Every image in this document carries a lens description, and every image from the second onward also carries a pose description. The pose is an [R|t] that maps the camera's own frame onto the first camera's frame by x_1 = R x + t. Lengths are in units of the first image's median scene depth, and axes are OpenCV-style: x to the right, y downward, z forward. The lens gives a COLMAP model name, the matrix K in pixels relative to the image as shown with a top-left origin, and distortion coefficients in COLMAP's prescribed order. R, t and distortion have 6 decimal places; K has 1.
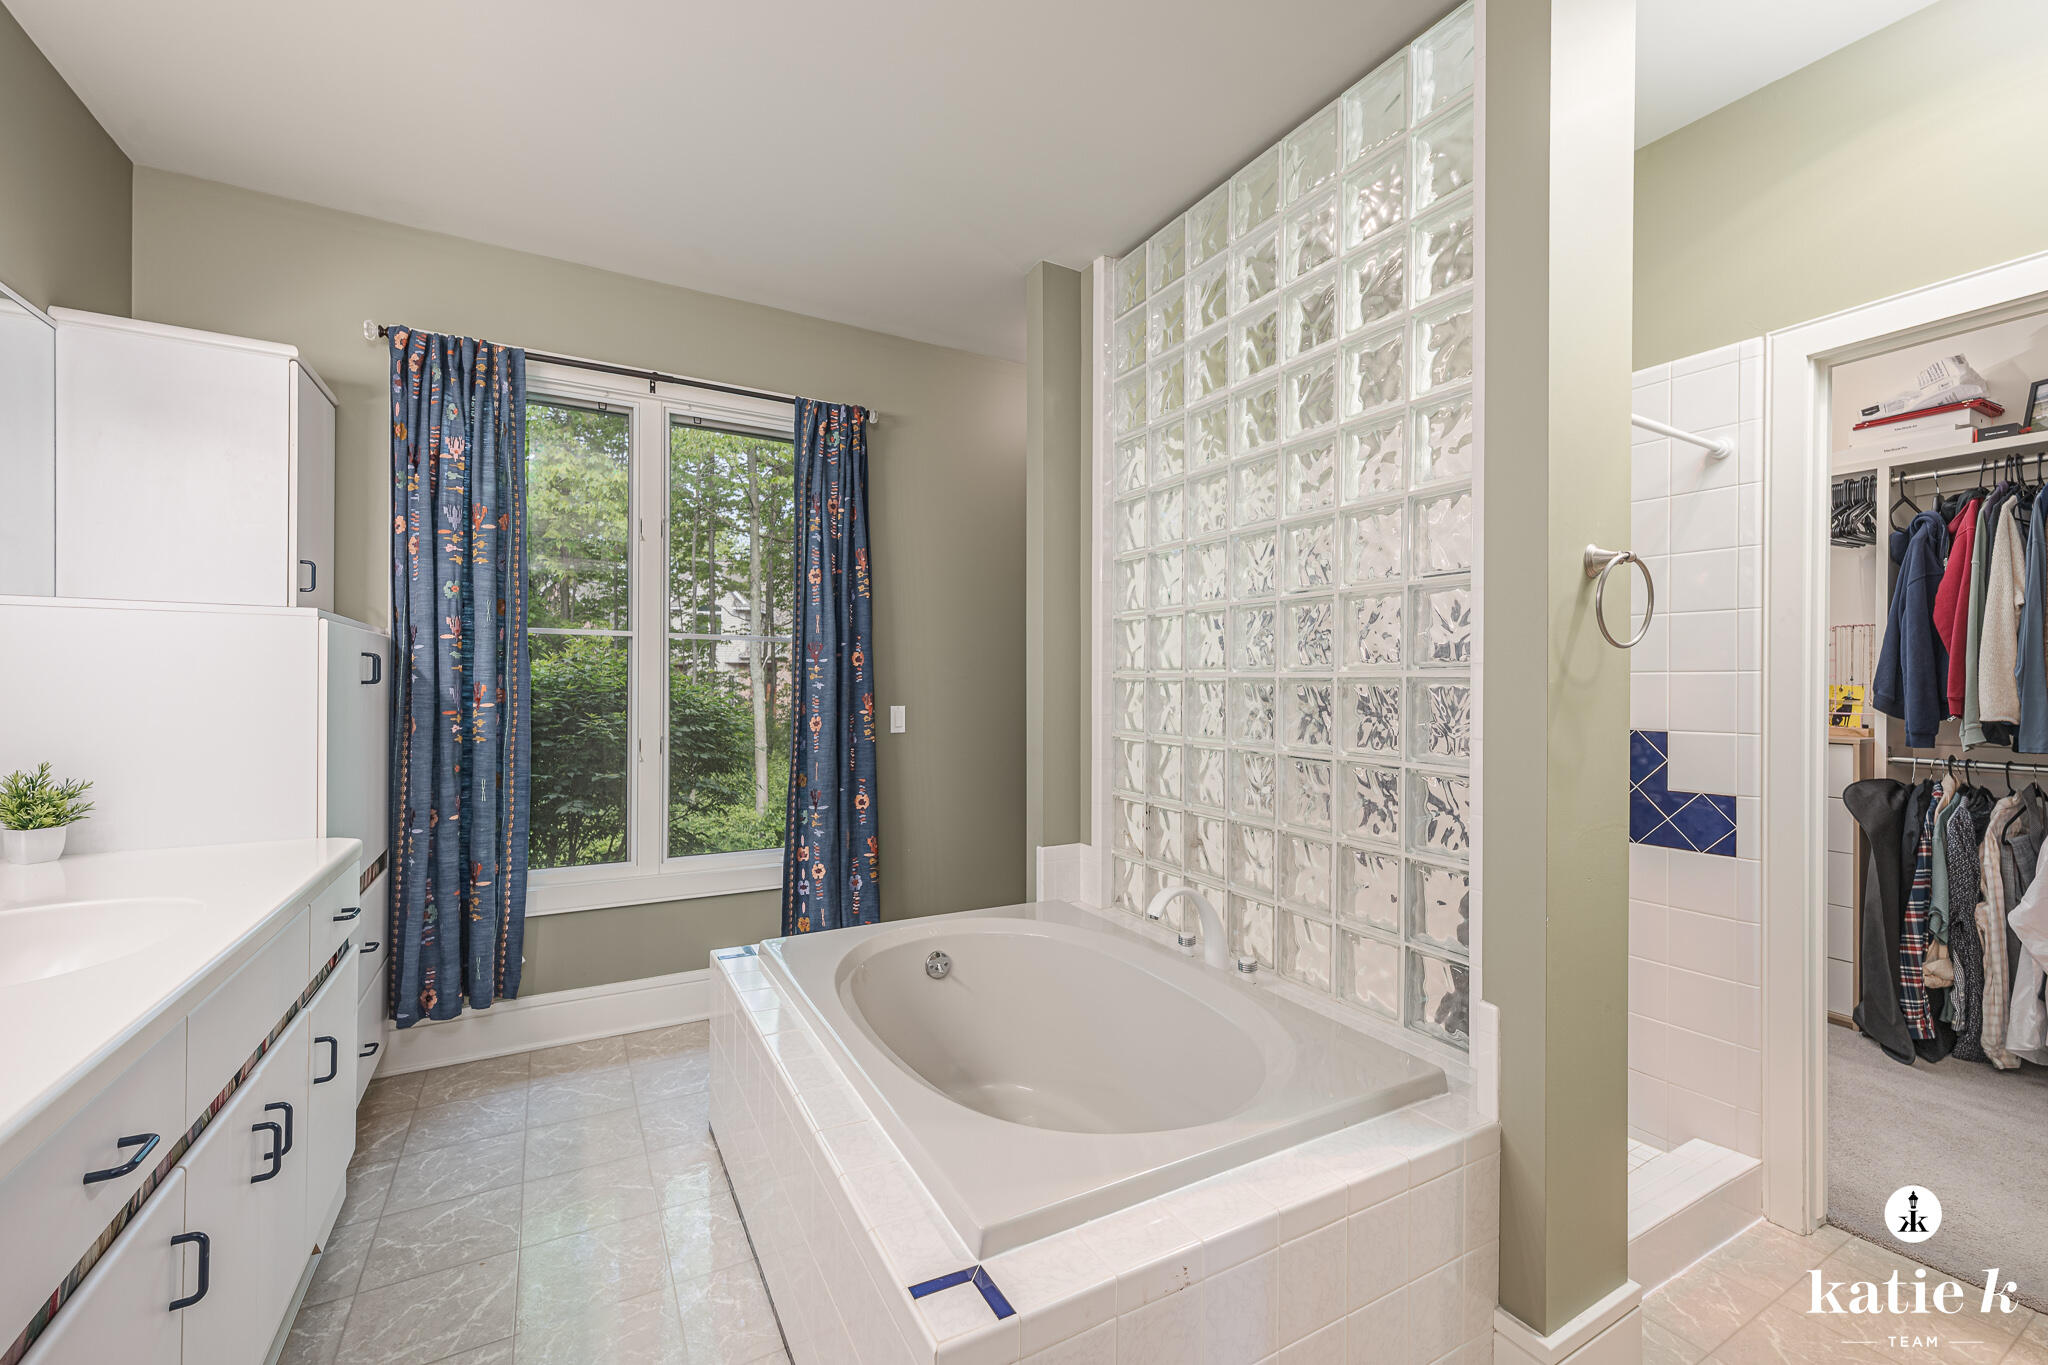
lens RADIAL K [[840.5, 0, 1026.0], [0, 840.5, 687.0], [0, 0, 1]] dist [-0.000537, 0.000003]
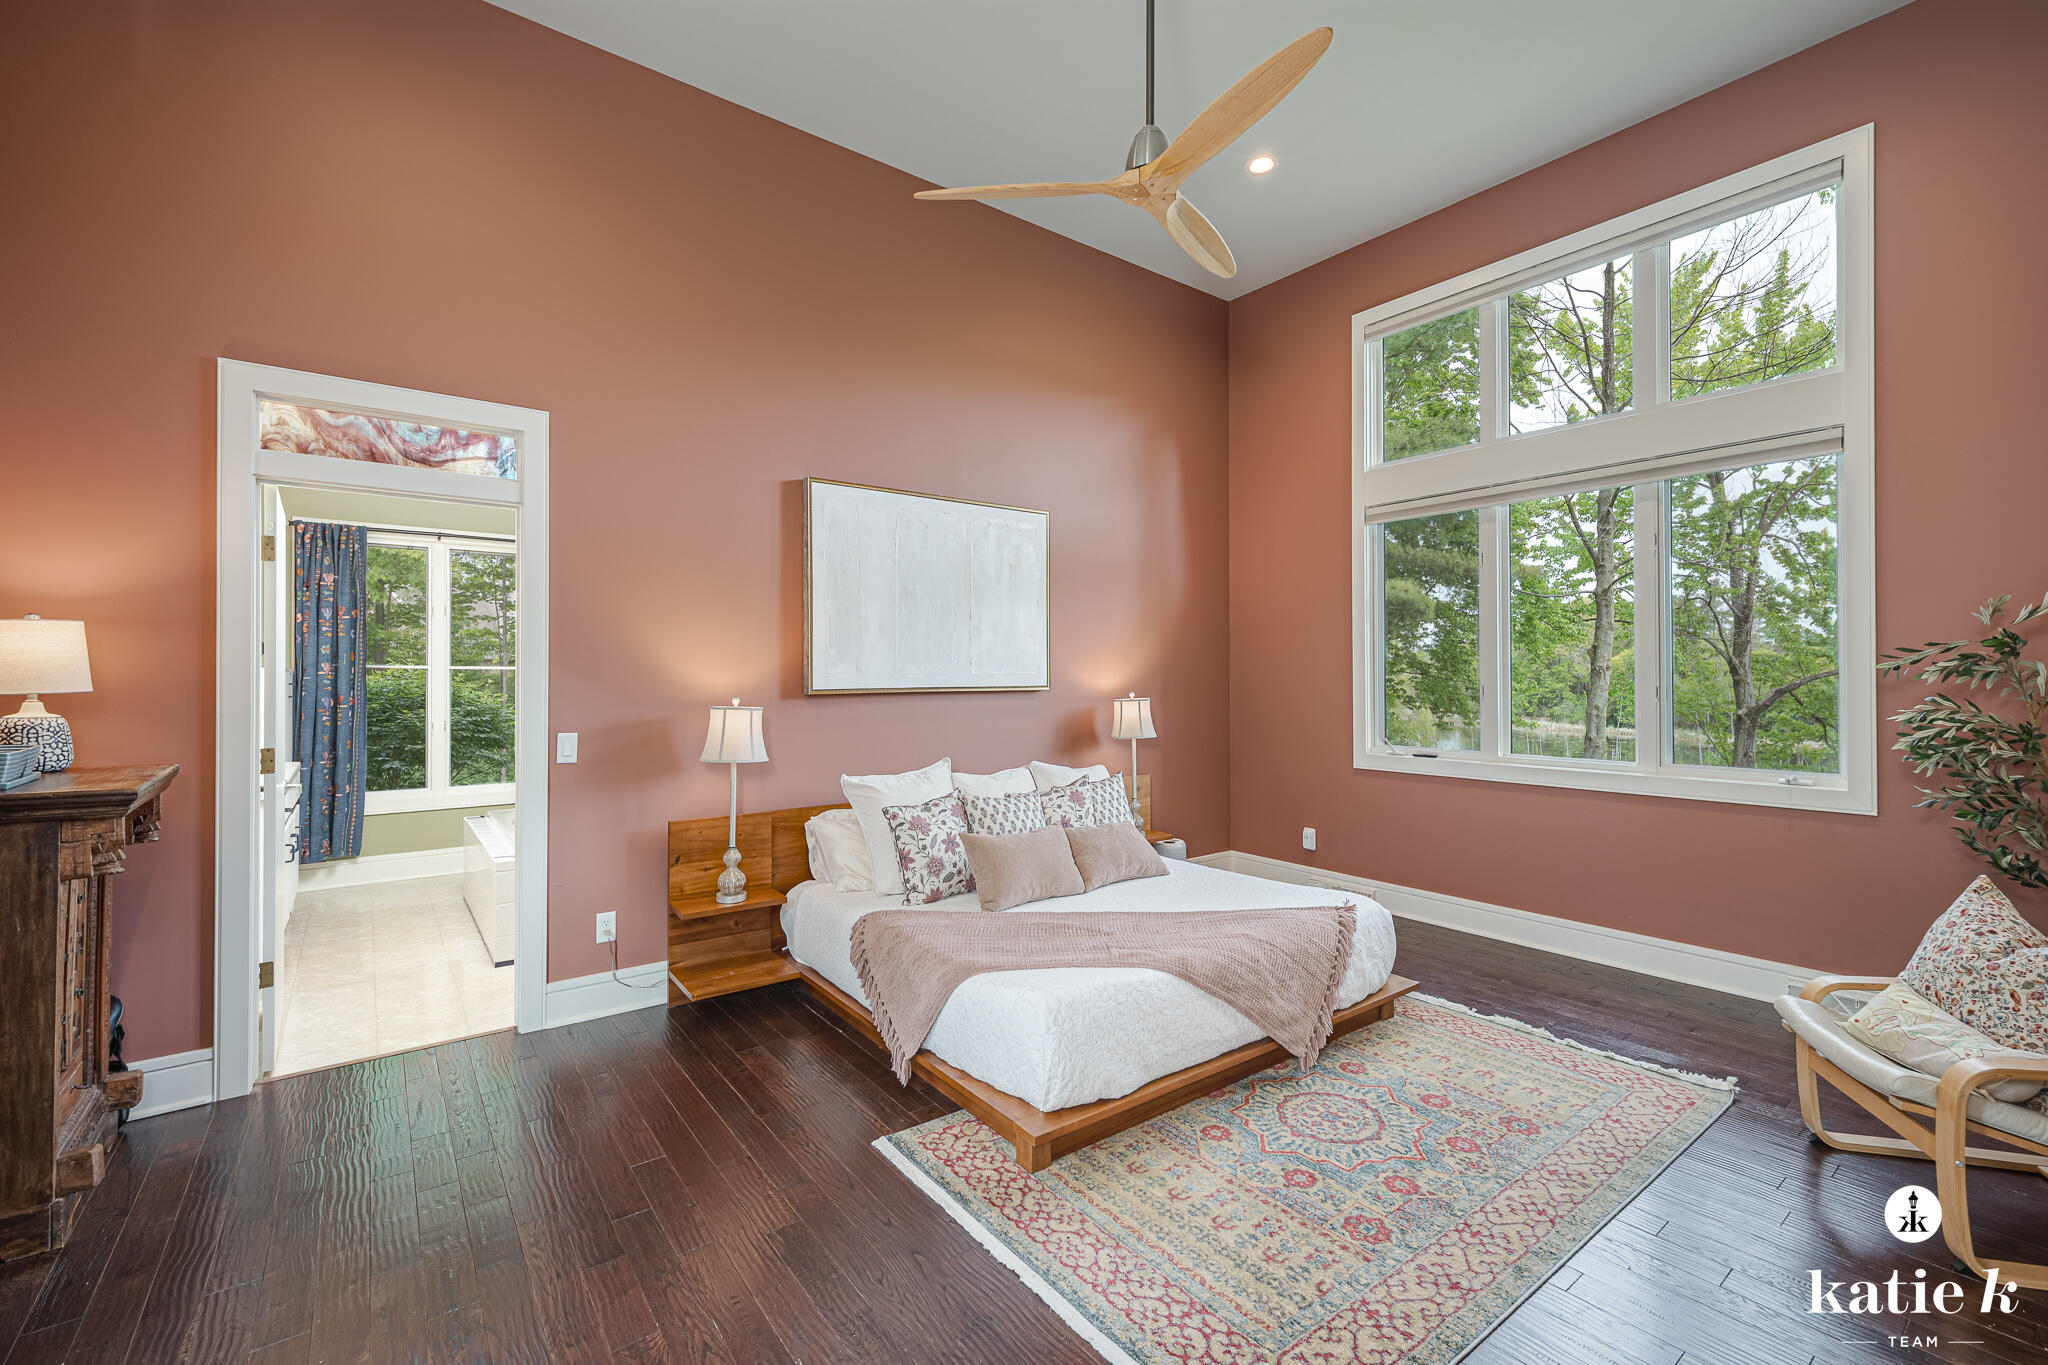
lens RADIAL K [[840.5, 0, 1016.3], [0, 840.5, 664.9], [0, 0, 1]] dist [-0.000537, 0.000003]
pose [[0.991157, -0.000466, 0.132693, 0.660955], [0.002647, 0.999864, -0.016254, -0.040115], [-0.132667, 0.016462, 0.991024, -1.167981]]
